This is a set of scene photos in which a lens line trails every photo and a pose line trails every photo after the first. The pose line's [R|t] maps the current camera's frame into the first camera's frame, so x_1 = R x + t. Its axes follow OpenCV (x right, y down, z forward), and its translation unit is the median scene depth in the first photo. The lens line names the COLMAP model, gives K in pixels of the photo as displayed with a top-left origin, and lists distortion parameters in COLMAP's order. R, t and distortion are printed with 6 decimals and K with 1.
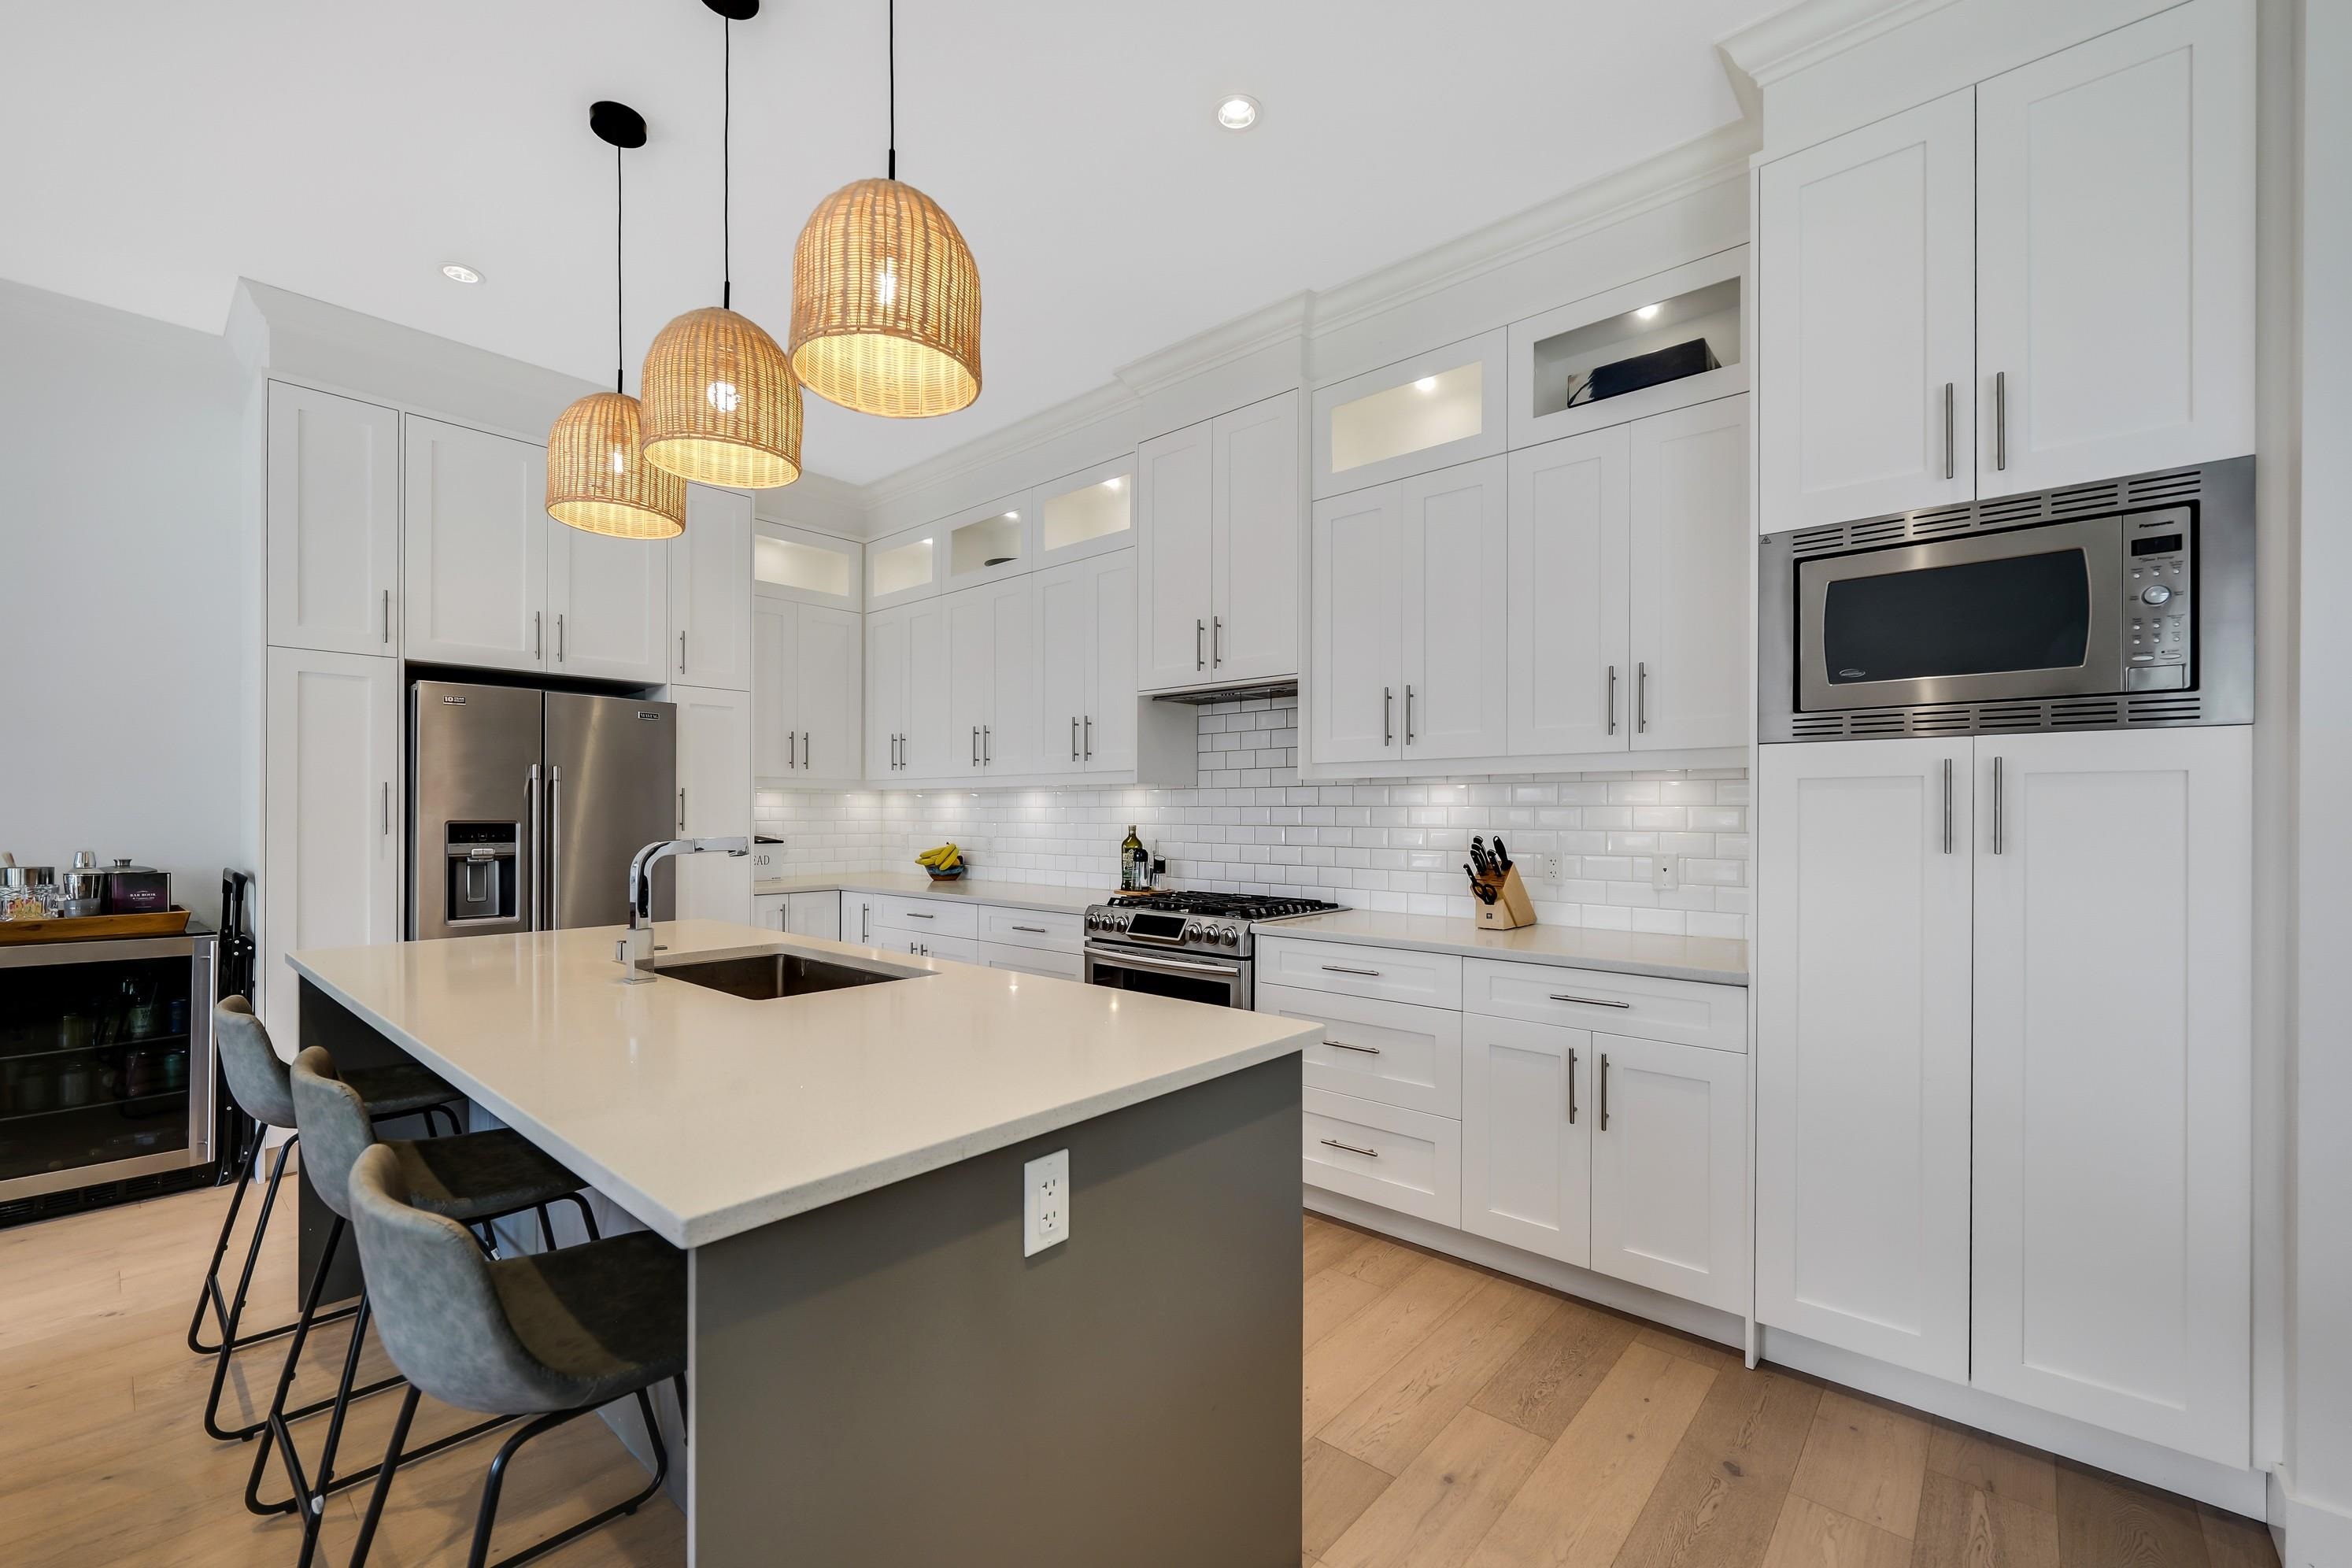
lens RADIAL K [[967.3, 0, 1193.6], [0, 967.3, 812.5], [0, 0, 1]] dist [-0.002301, -0.000271]
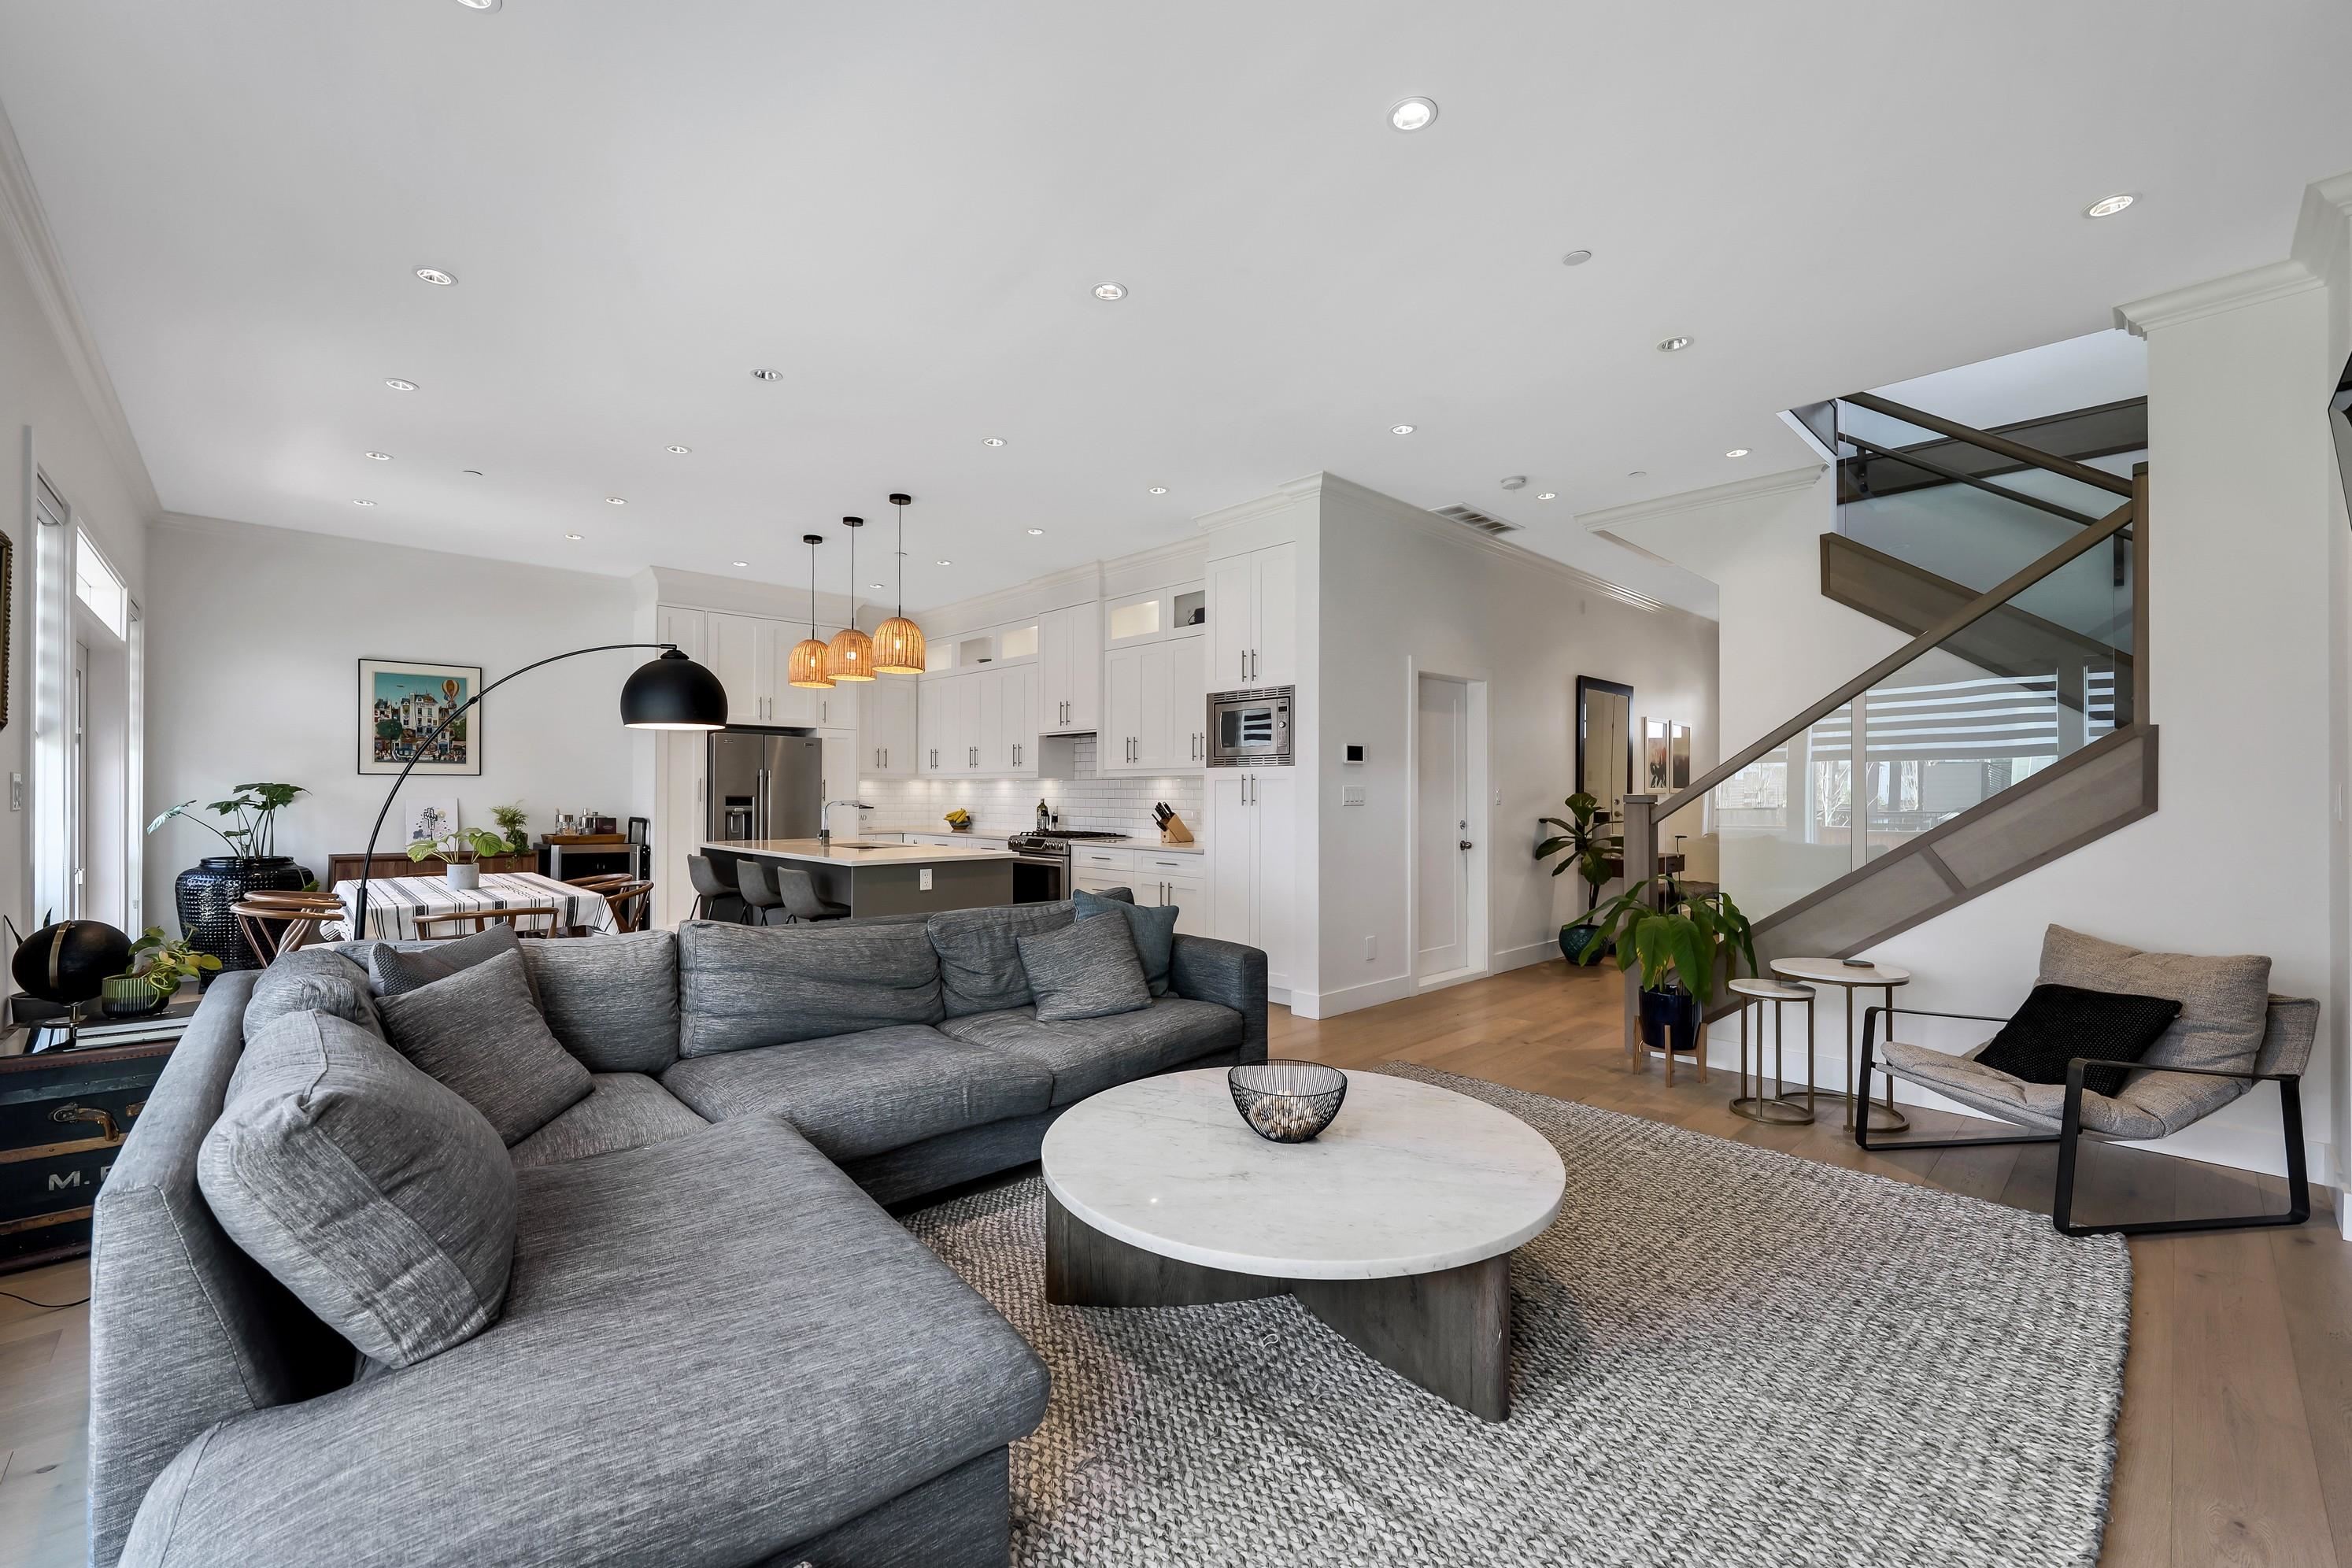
lens RADIAL K [[967.3, 0, 1198.5], [0, 967.3, 785.0], [0, 0, 1]] dist [-0.002301, -0.000271]
pose [[0.996508, 0.000118, -0.083494, 0.502975], [-0.000728, 0.999973, -0.007281, 0.000002], [0.083491, 0.007316, 0.996482, -1.141804]]
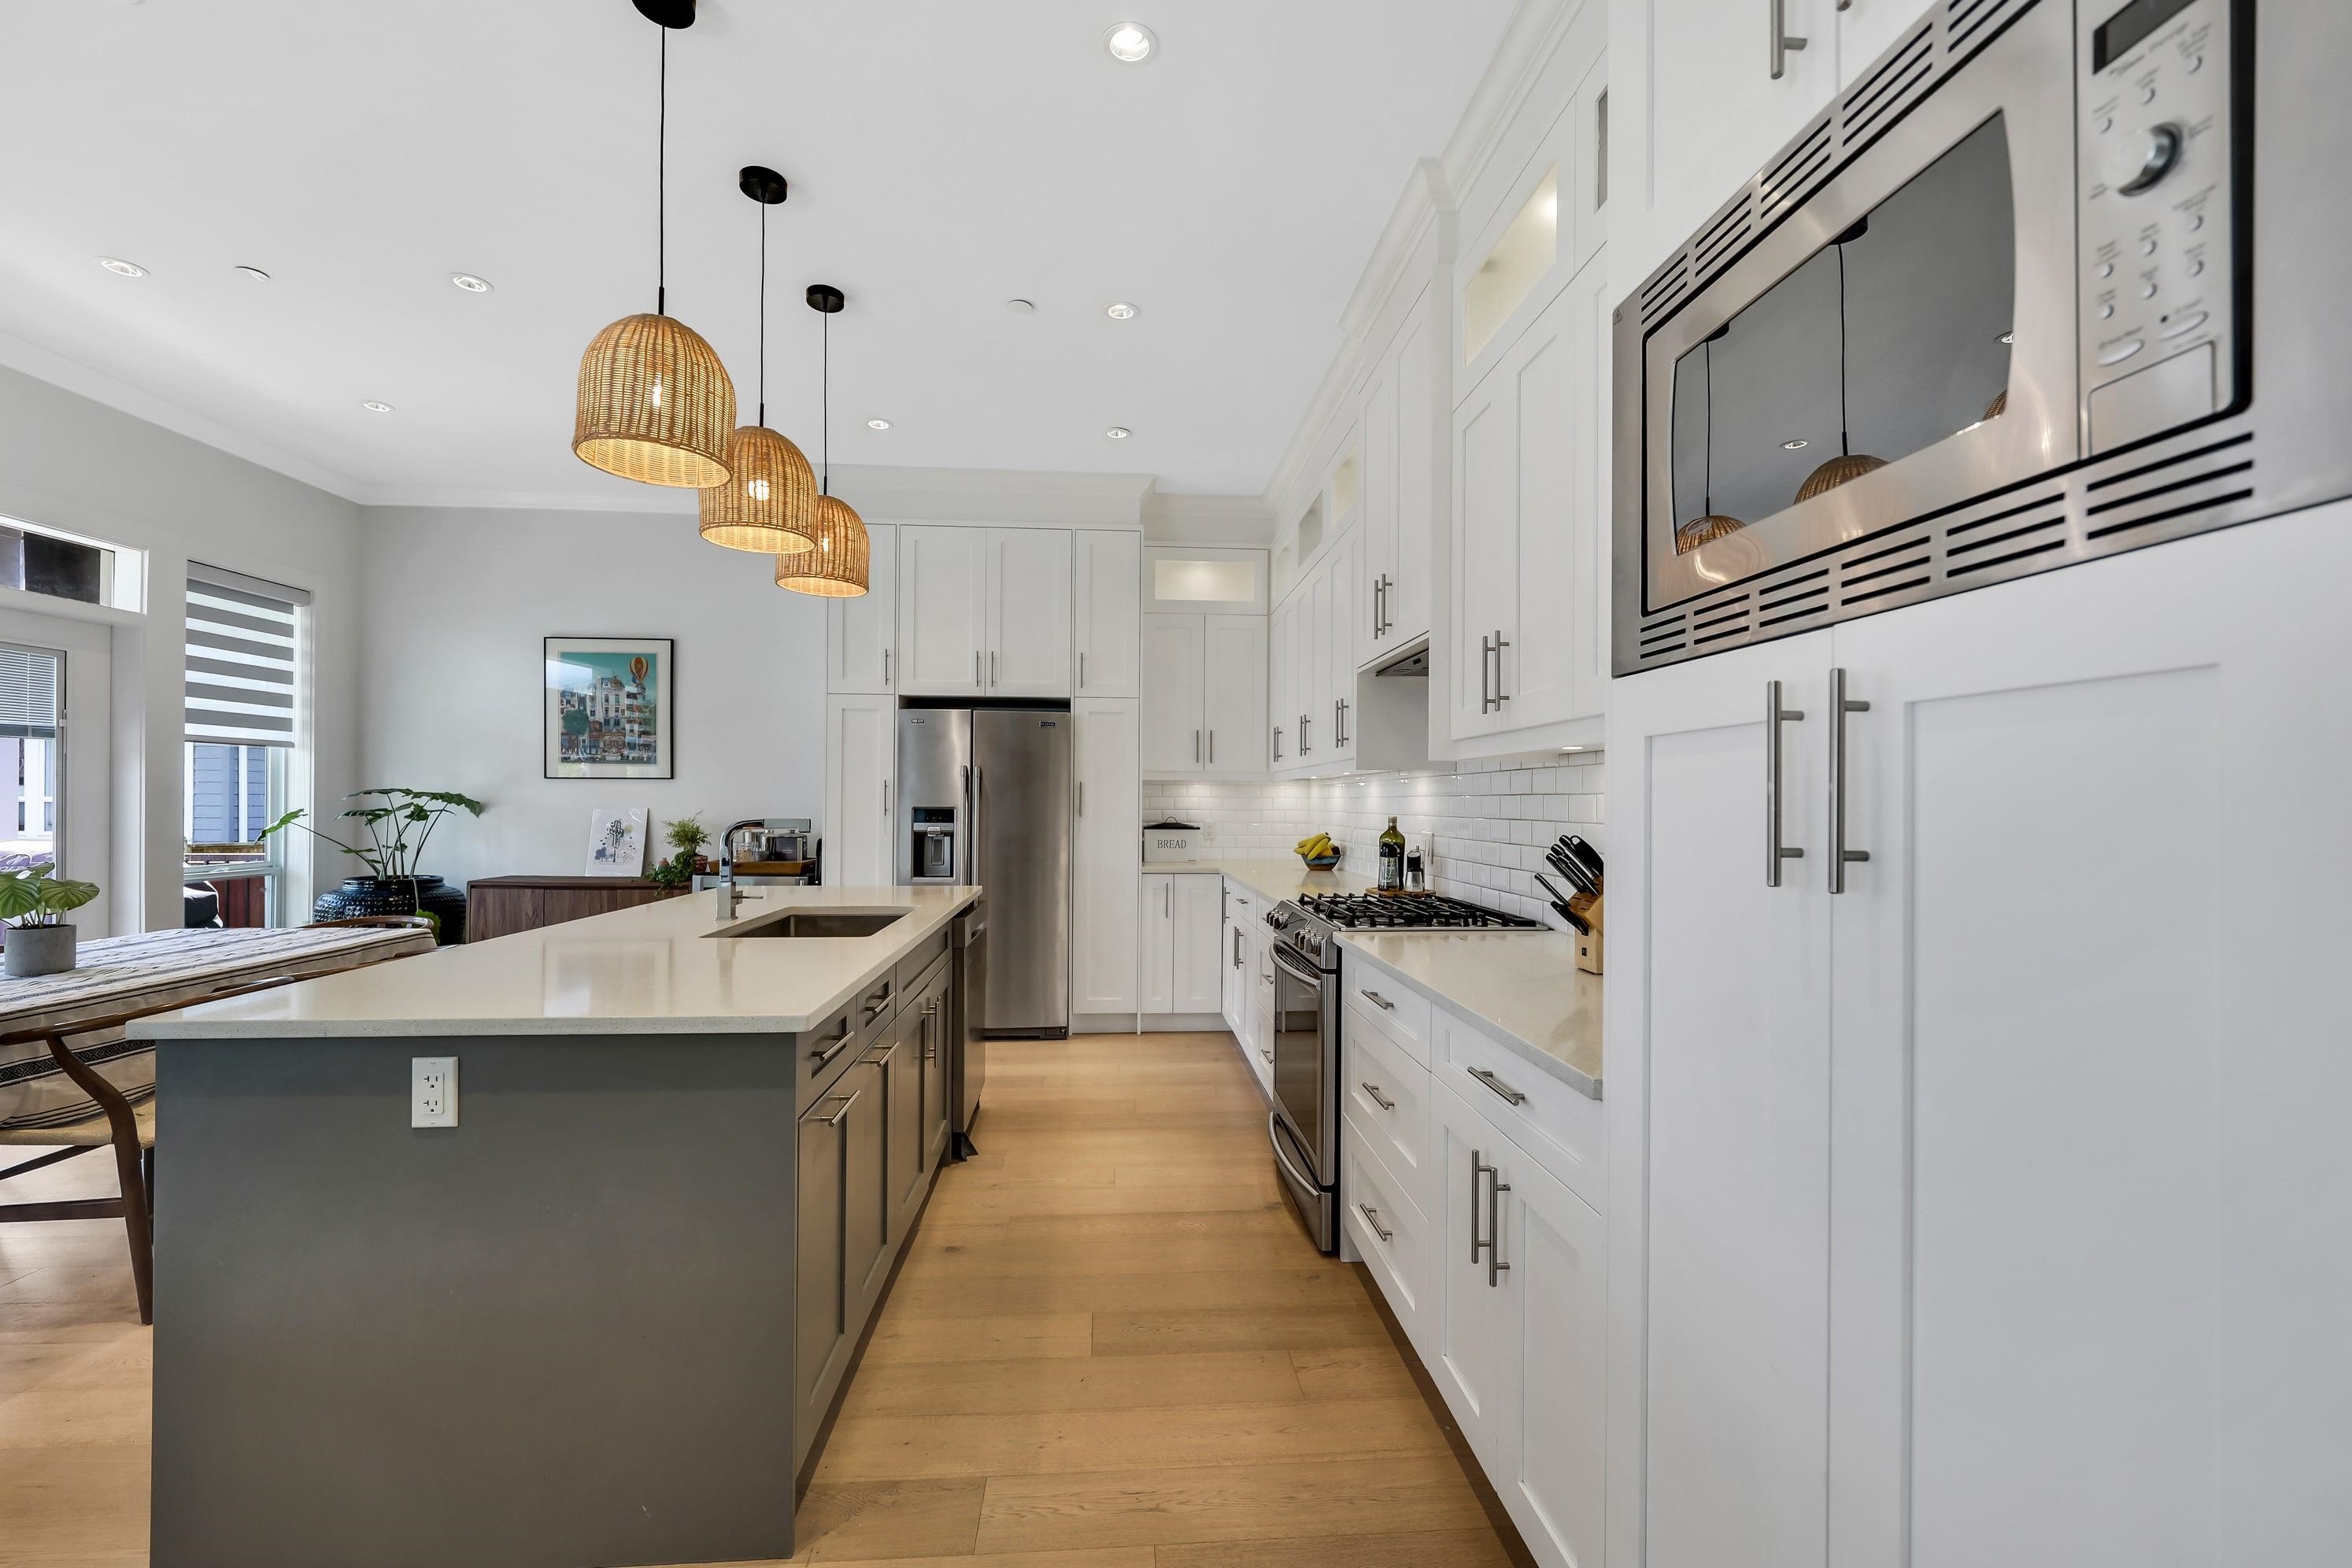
lens RADIAL K [[967.3, 0, 1176.8], [0, 967.3, 797.3], [0, 0, 1]] dist [-0.002301, -0.000271]
pose [[0.710034, -0.001539, -0.704166, 0.506861], [-0.004108, 0.999972, -0.006328, 0.002067], [0.704156, 0.007386, 0.710007, 0.264017]]
